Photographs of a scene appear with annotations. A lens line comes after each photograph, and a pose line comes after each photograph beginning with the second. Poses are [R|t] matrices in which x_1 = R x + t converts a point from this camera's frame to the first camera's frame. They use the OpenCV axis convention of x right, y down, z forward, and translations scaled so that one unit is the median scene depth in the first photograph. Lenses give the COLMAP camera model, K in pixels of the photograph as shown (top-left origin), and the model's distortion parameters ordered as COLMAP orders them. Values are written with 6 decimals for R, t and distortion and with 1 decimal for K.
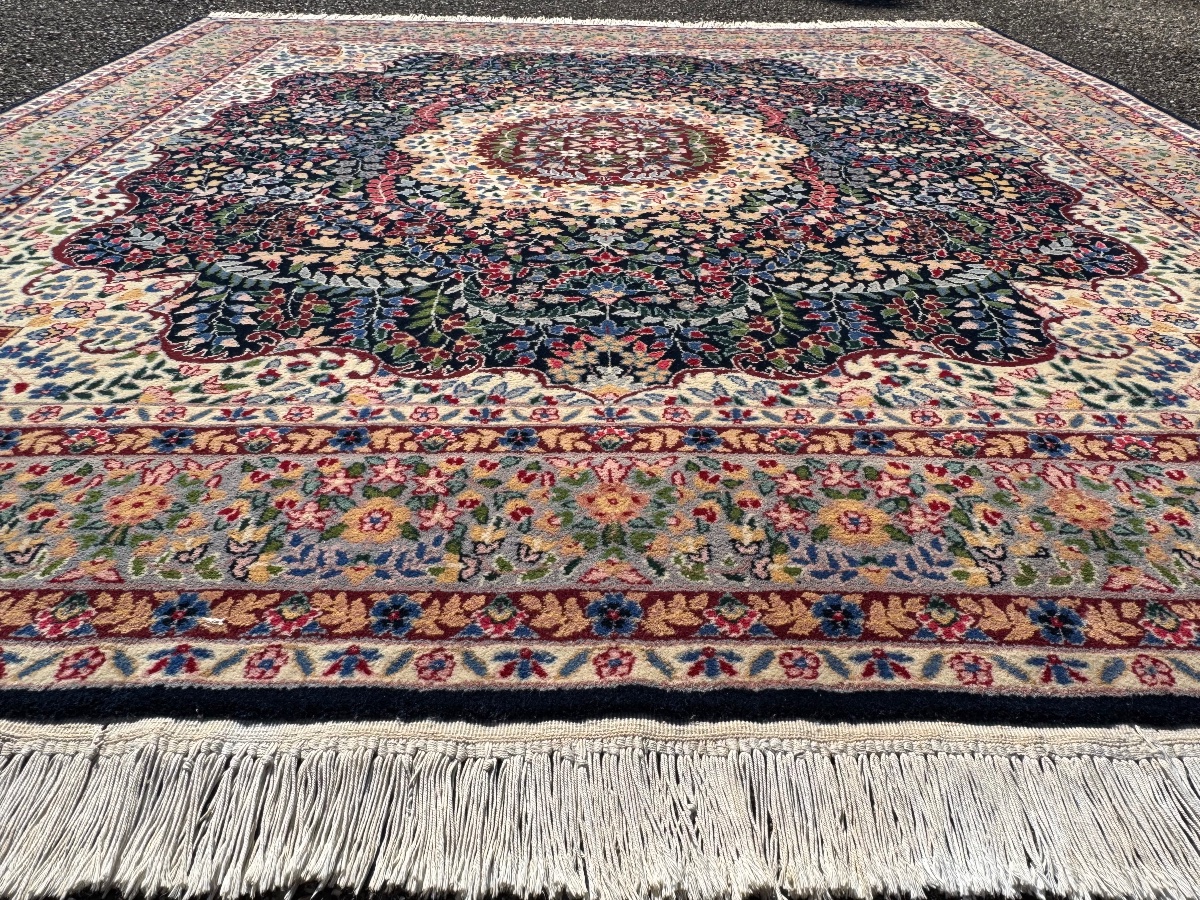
lens RADIAL K [[791.4, 0, 600.0], [0, 791.4, 450.0], [0, 0, 1]] dist [-0.003040, -0.000264]
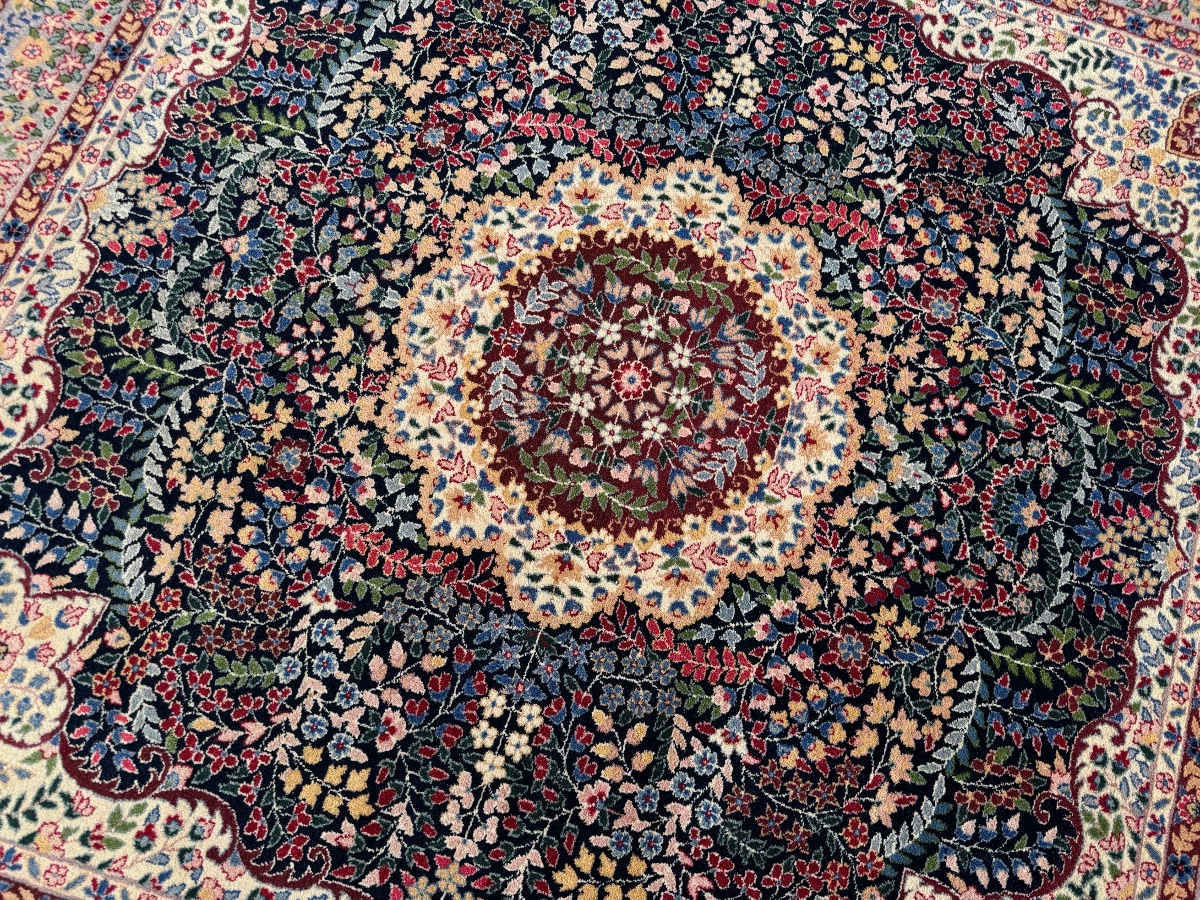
lens RADIAL K [[836.2, 0, 600.0], [0, 836.2, 450.0], [0, 0, 1]] dist [0.034073, -0.050419]
pose [[-0.313910, 0.912767, -0.261376, 0.437746], [-0.634776, 0.002958, 0.772690, -1.487451], [0.706059, 0.408471, 0.578474, 0.765758]]
